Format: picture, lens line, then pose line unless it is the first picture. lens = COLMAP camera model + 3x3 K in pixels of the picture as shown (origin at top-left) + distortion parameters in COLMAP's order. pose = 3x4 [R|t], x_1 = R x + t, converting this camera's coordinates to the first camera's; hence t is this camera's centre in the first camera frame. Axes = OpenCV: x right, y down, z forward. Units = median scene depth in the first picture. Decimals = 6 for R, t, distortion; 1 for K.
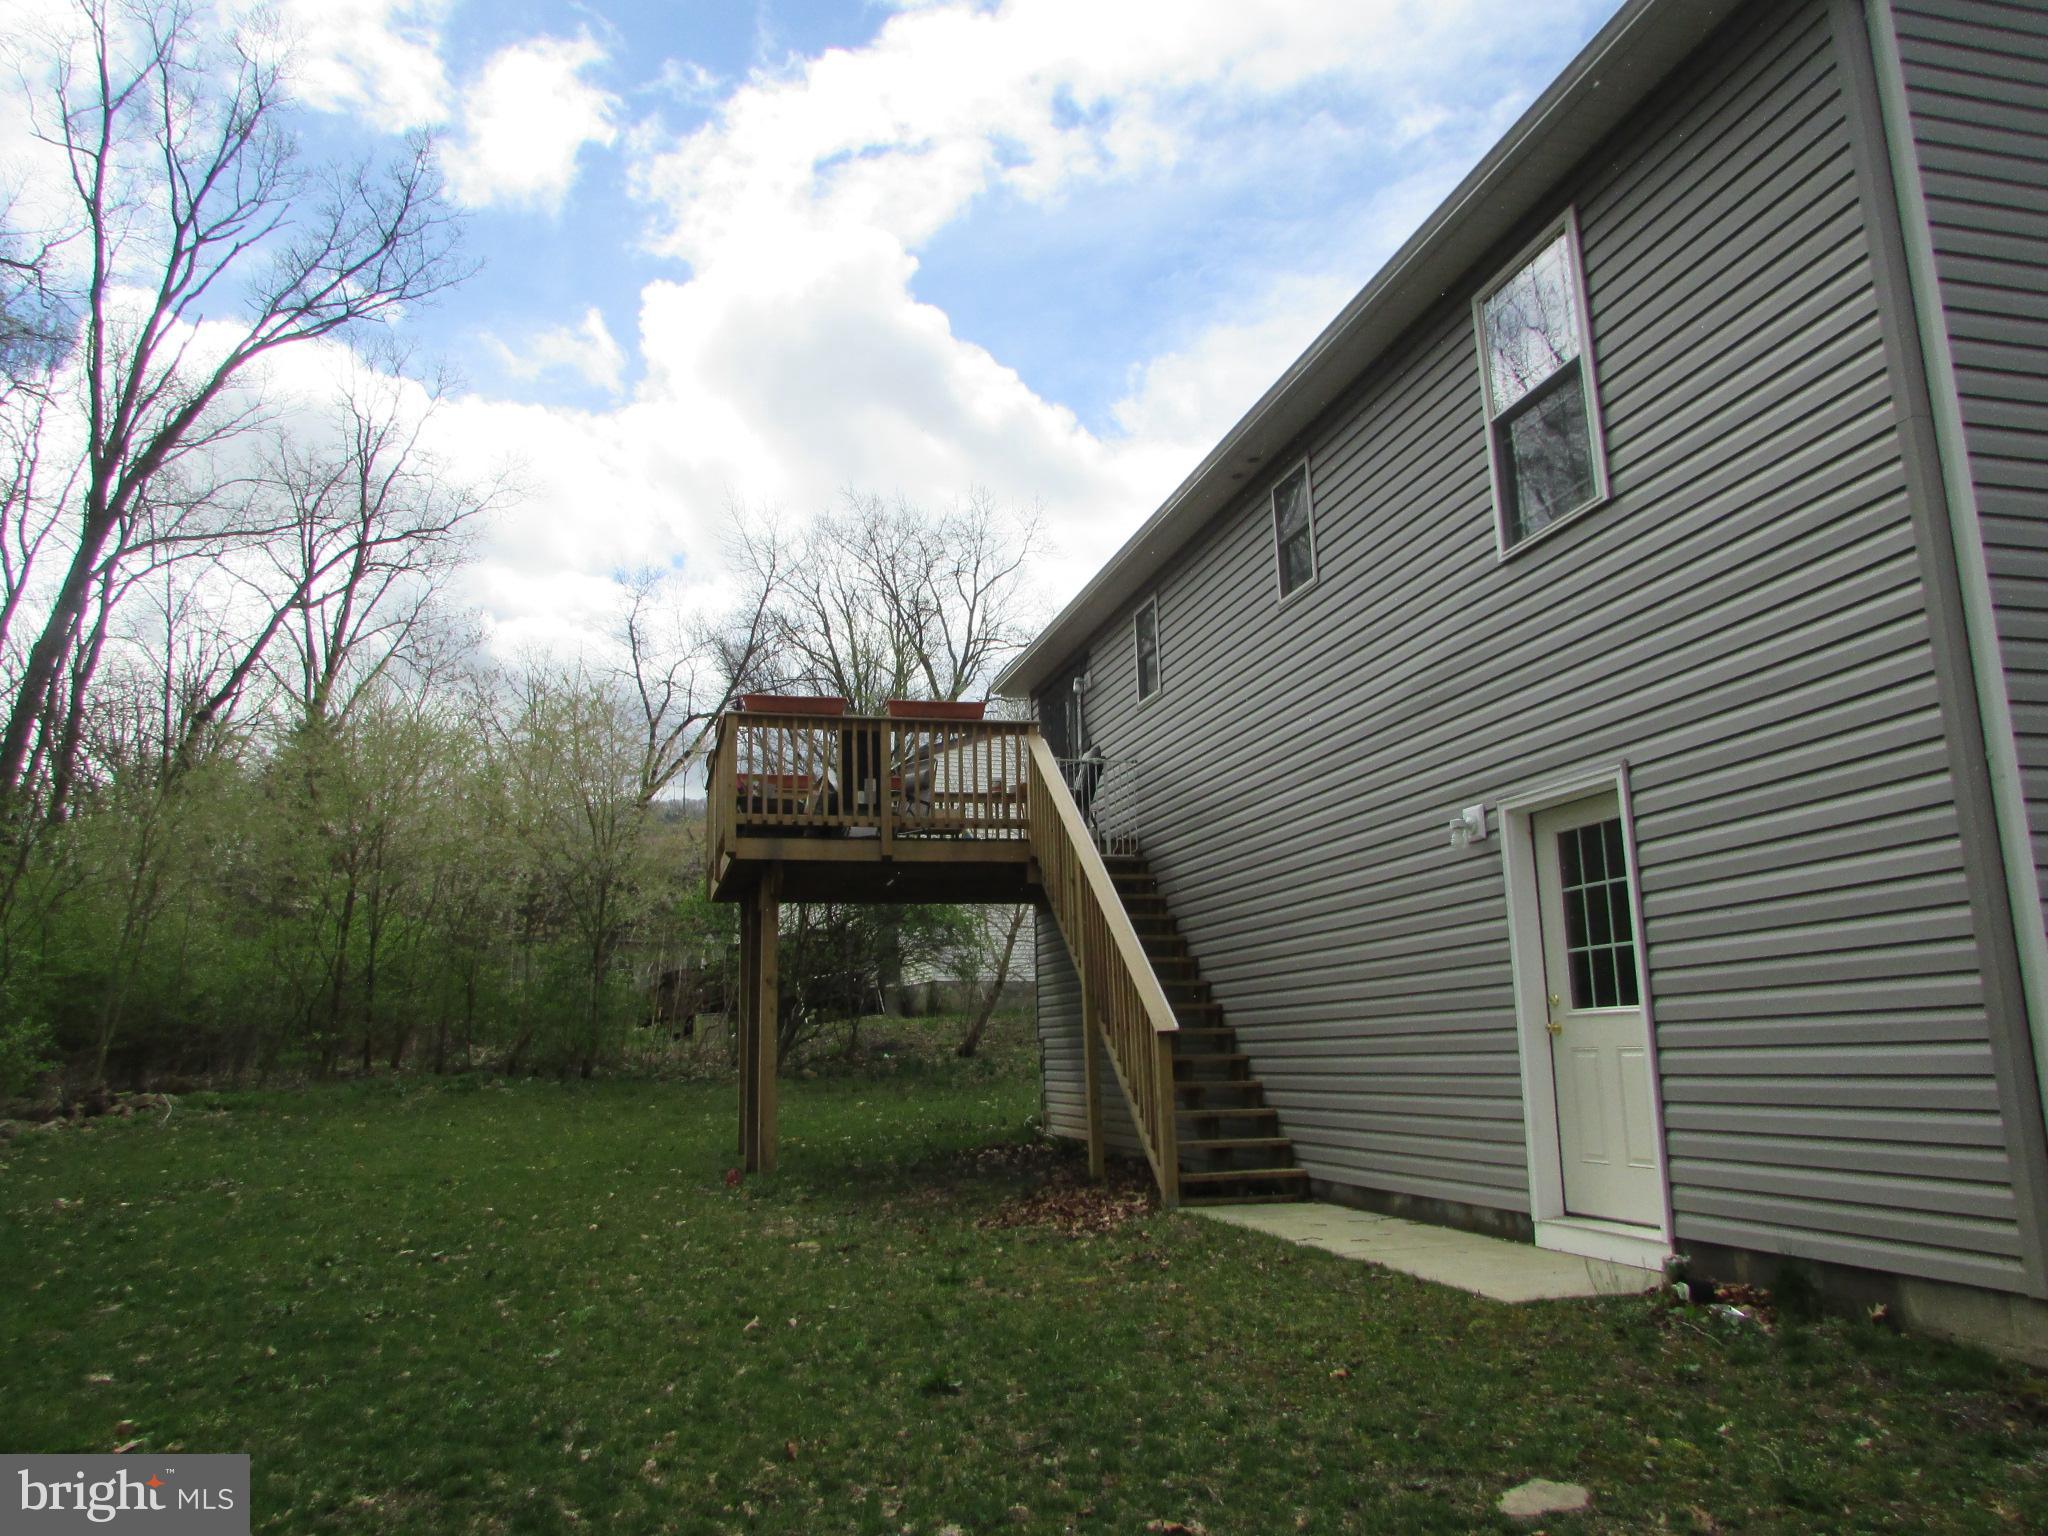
lens RADIAL K [[1471.4, 0, 1025.4], [0, 1471.4, 740.2], [0, 0, 1]] dist [-0.001415, -0.000200]
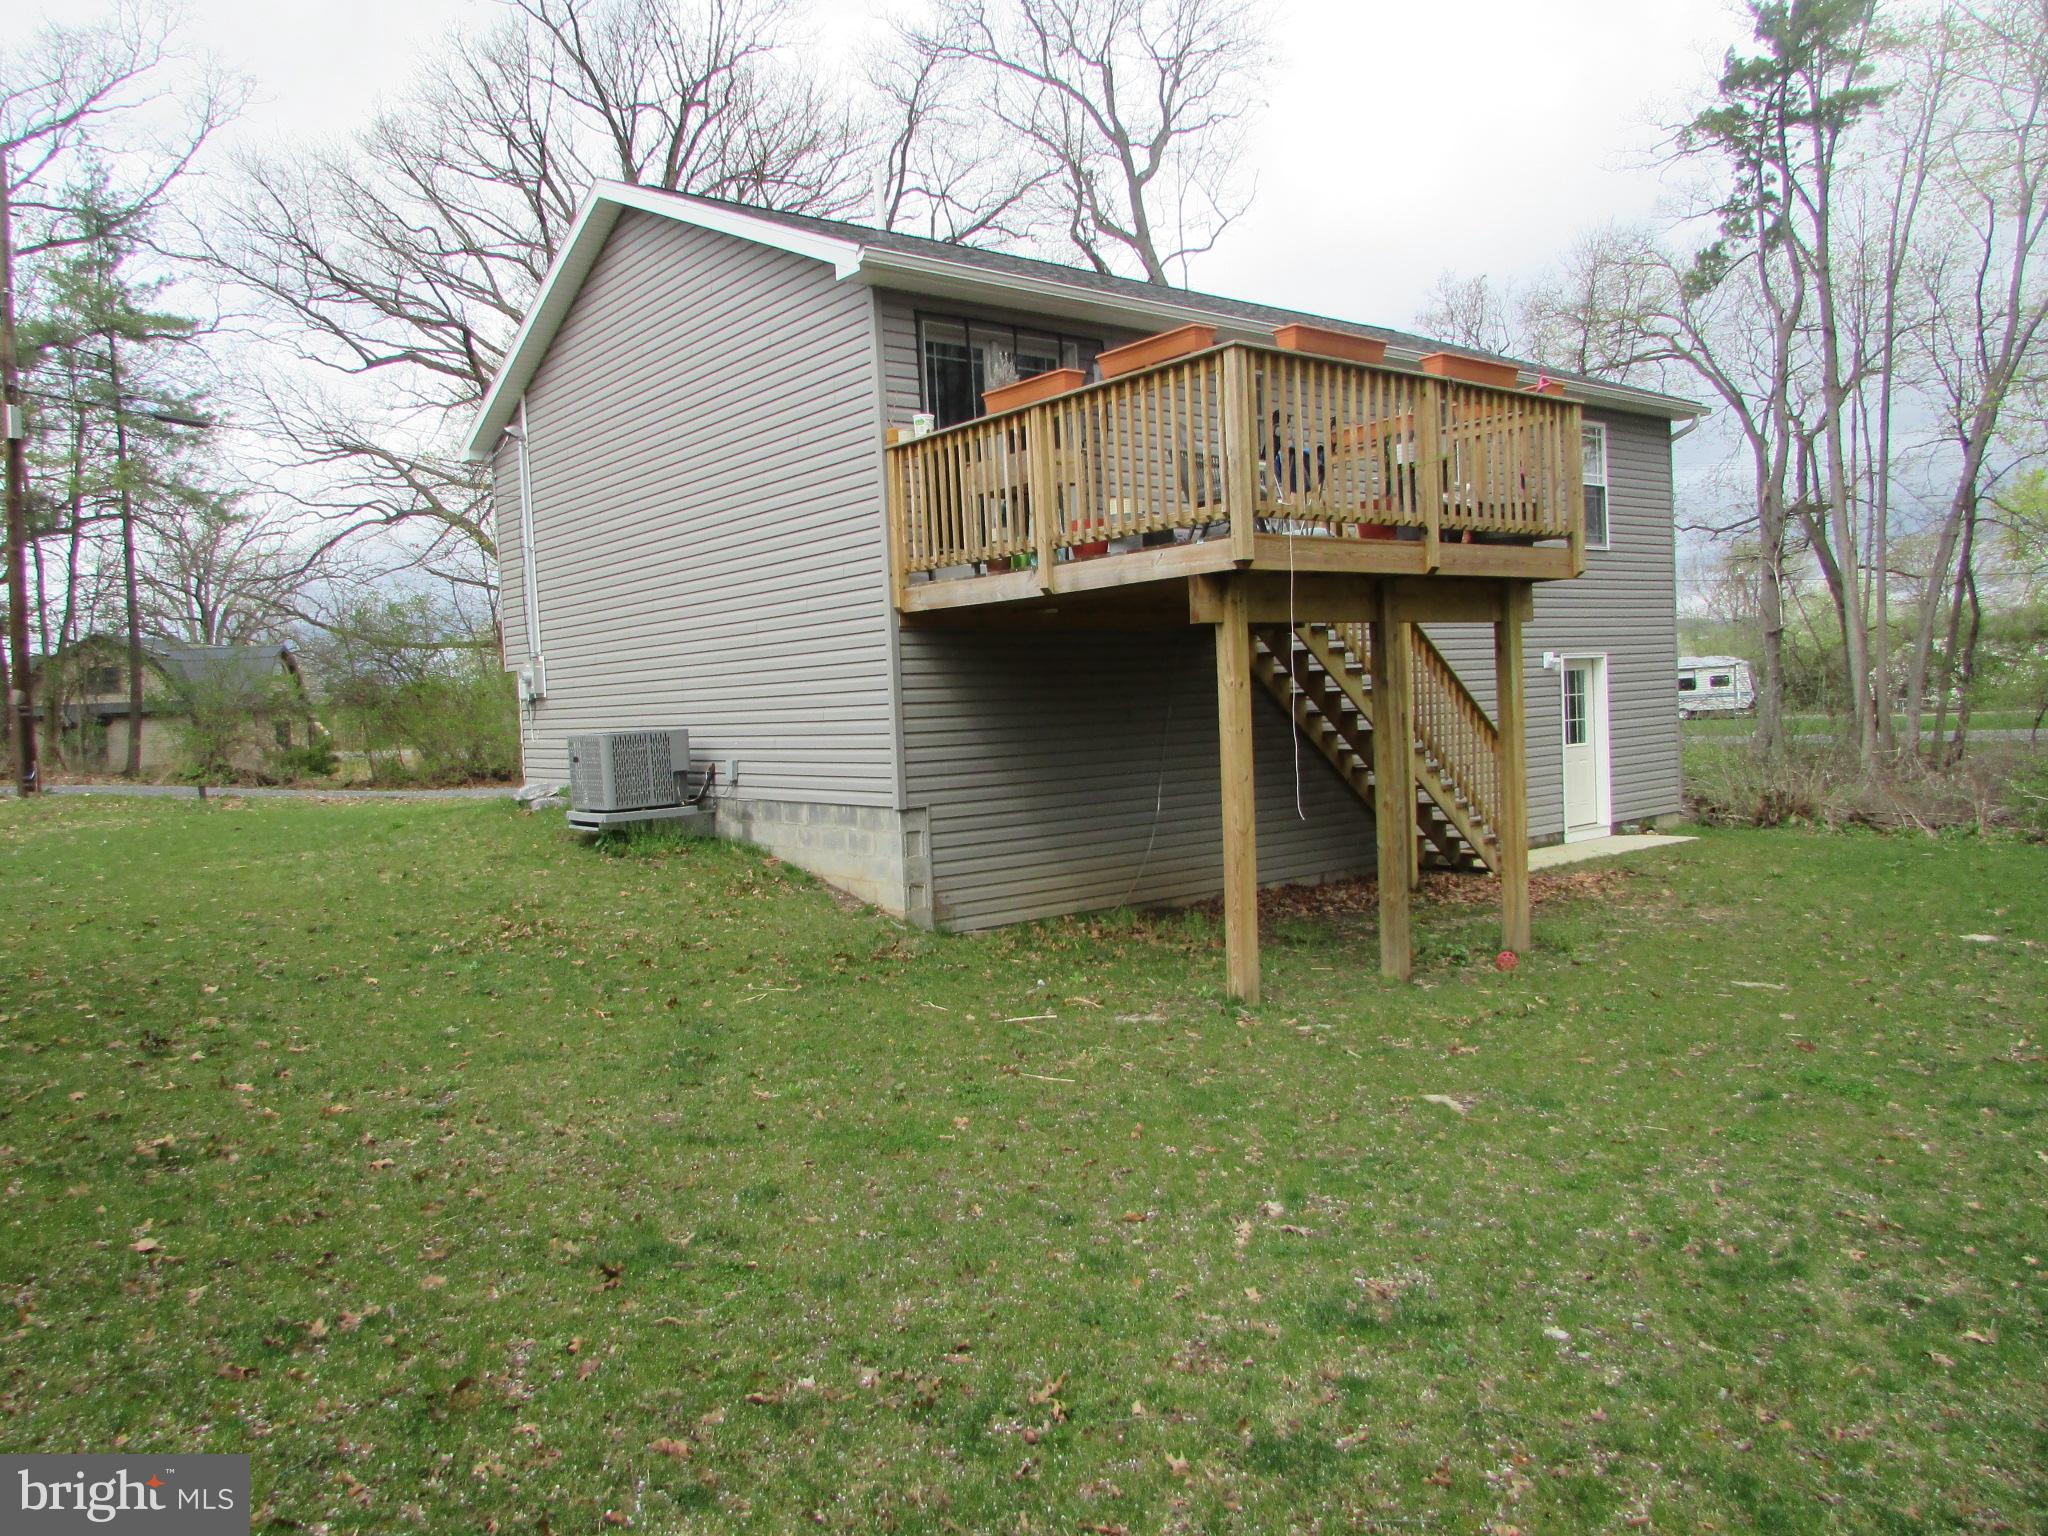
lens RADIAL K [[1454.2, 0, 1024.0], [0, 1454.2, 768.0], [0, 0, 1]] dist [-0.044480, -0.002207]
pose [[-0.414060, 0.000470, 0.910250, -1.381264], [-0.131450, 0.989487, -0.060305, 0.467183], [-0.900708, -0.144622, -0.409645, 2.695661]]
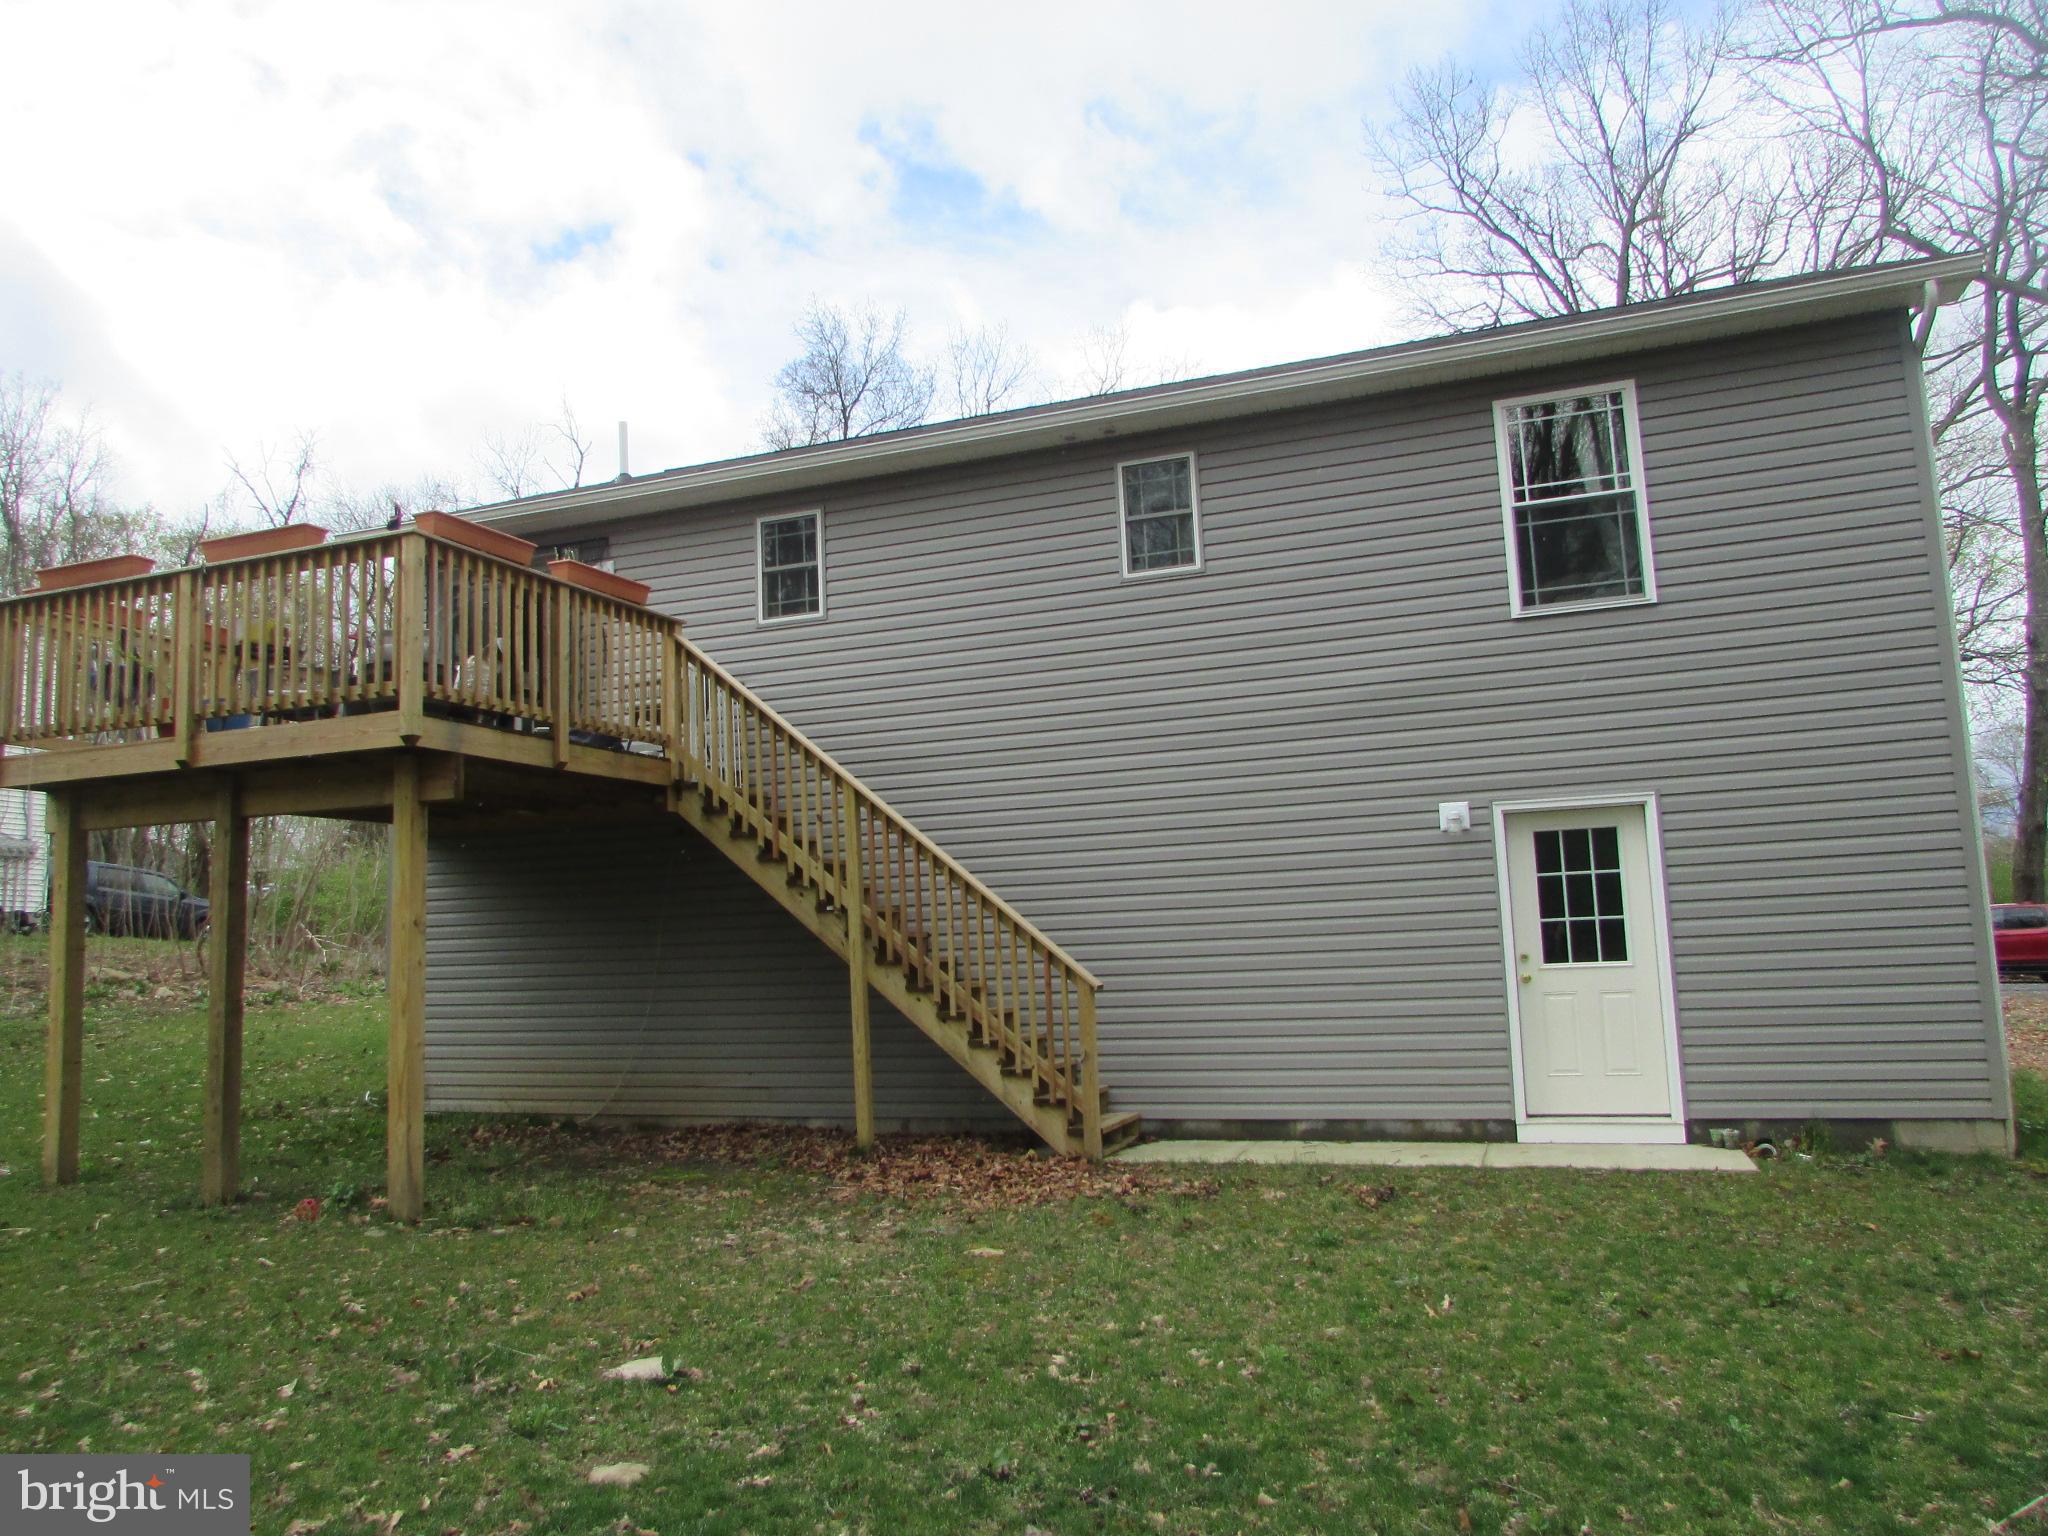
lens RADIAL K [[1454.2, 0, 1024.0], [0, 1454.2, 768.0], [0, 0, 1]] dist [-0.044480, -0.002207]
pose [[0.572422, 0.101331, 0.813674, -0.970558], [-0.151154, 0.988368, -0.016749, 0.097955], [-0.805906, -0.113402, 0.581081, 0.627958]]
